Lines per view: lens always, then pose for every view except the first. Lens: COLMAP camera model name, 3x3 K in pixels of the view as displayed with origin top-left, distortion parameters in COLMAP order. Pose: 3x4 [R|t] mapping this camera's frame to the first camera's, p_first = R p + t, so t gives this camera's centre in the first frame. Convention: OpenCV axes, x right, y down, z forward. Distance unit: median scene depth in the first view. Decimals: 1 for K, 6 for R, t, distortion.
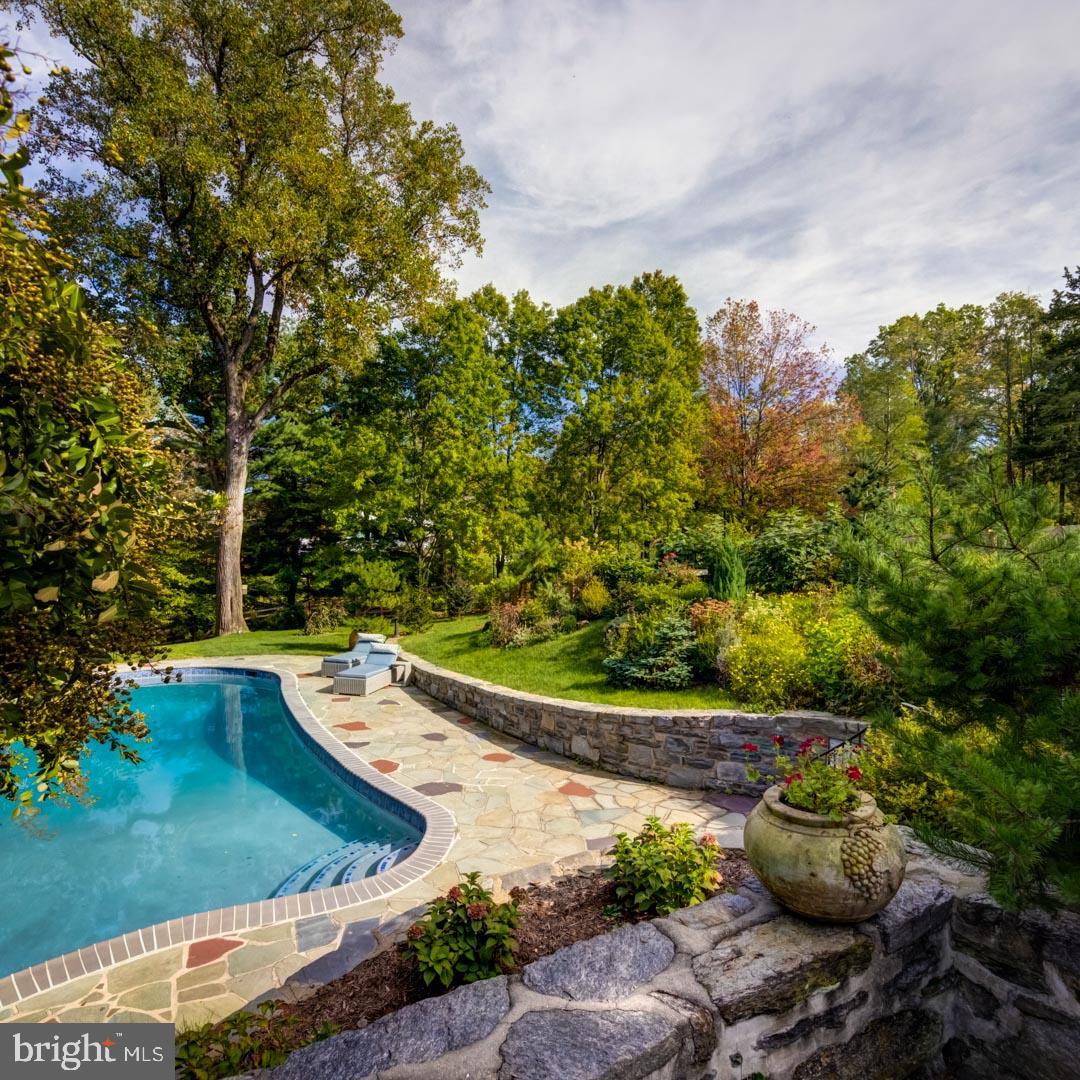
lens RADIAL K [[697.9, 0, 540.0], [0, 697.9, 540.0], [0, 0, 1]] dist [0.006179, 0.002055]
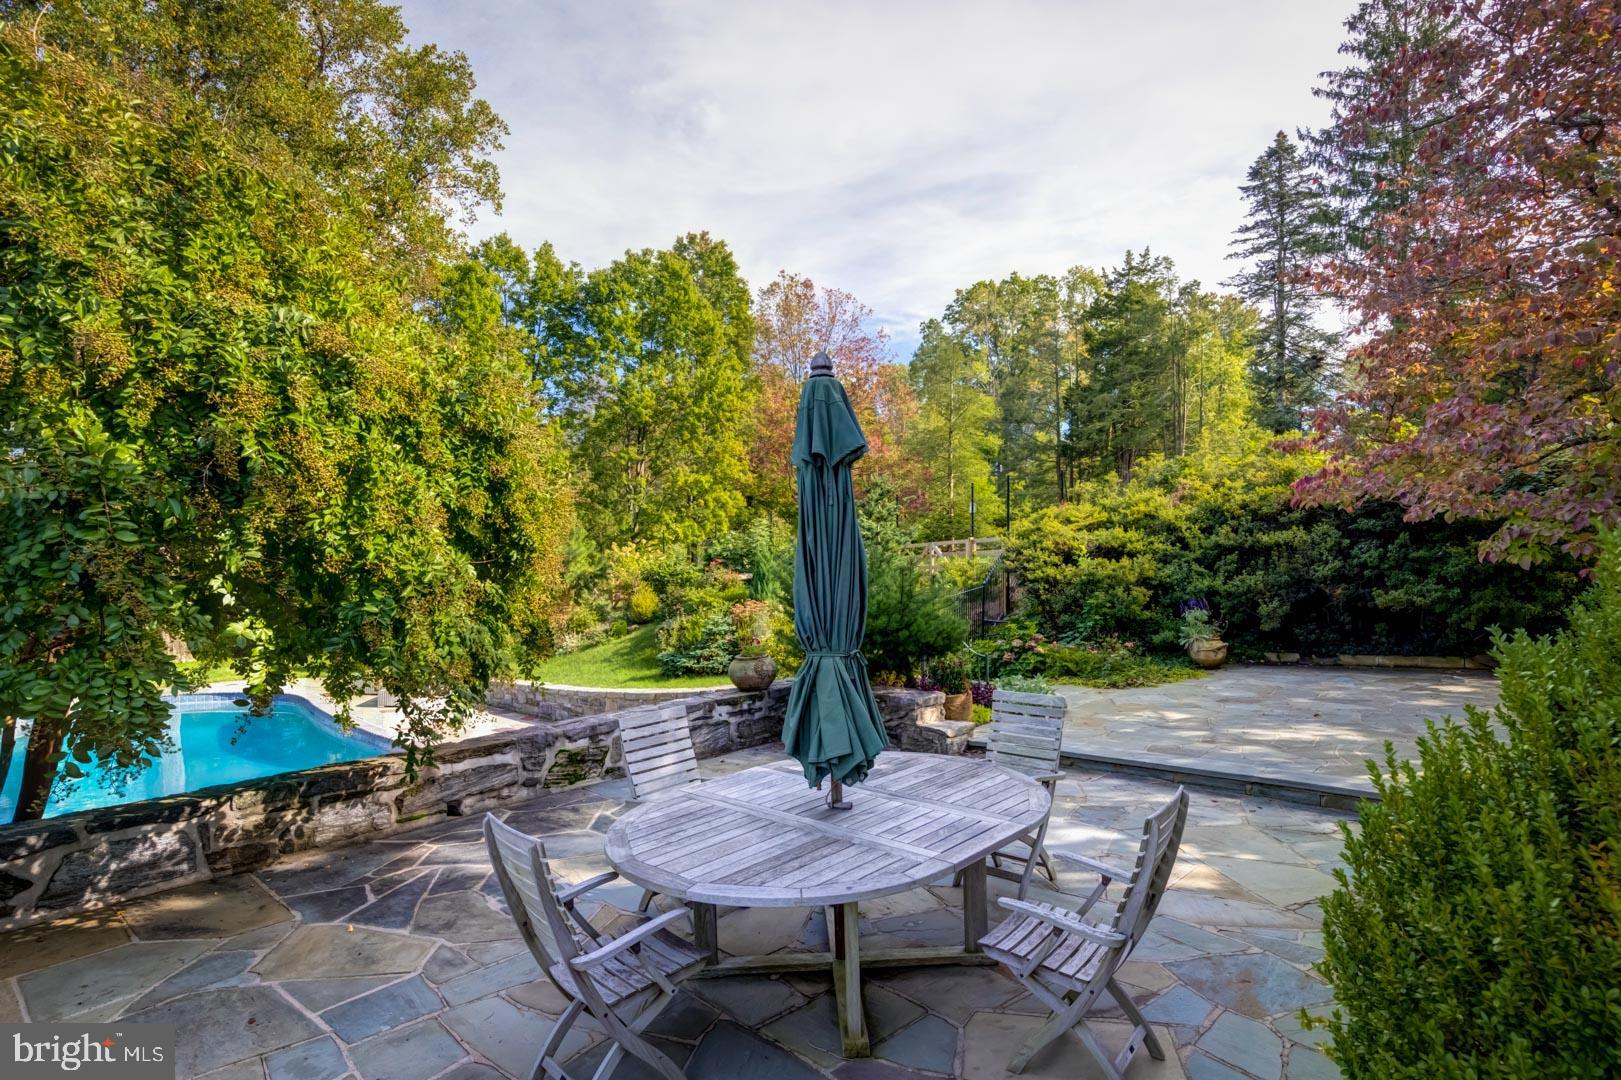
lens RADIAL K [[869.3, 0, 810.5], [0, 869.3, 540.0], [0, 0, 1]] dist [0.003841, 0.000384]
pose [[0.959511, -0.007138, 0.281580, -0.021228], [0.005374, 0.999961, 0.007039, -0.008065], [-0.281619, -0.005241, 0.959512, -0.136303]]
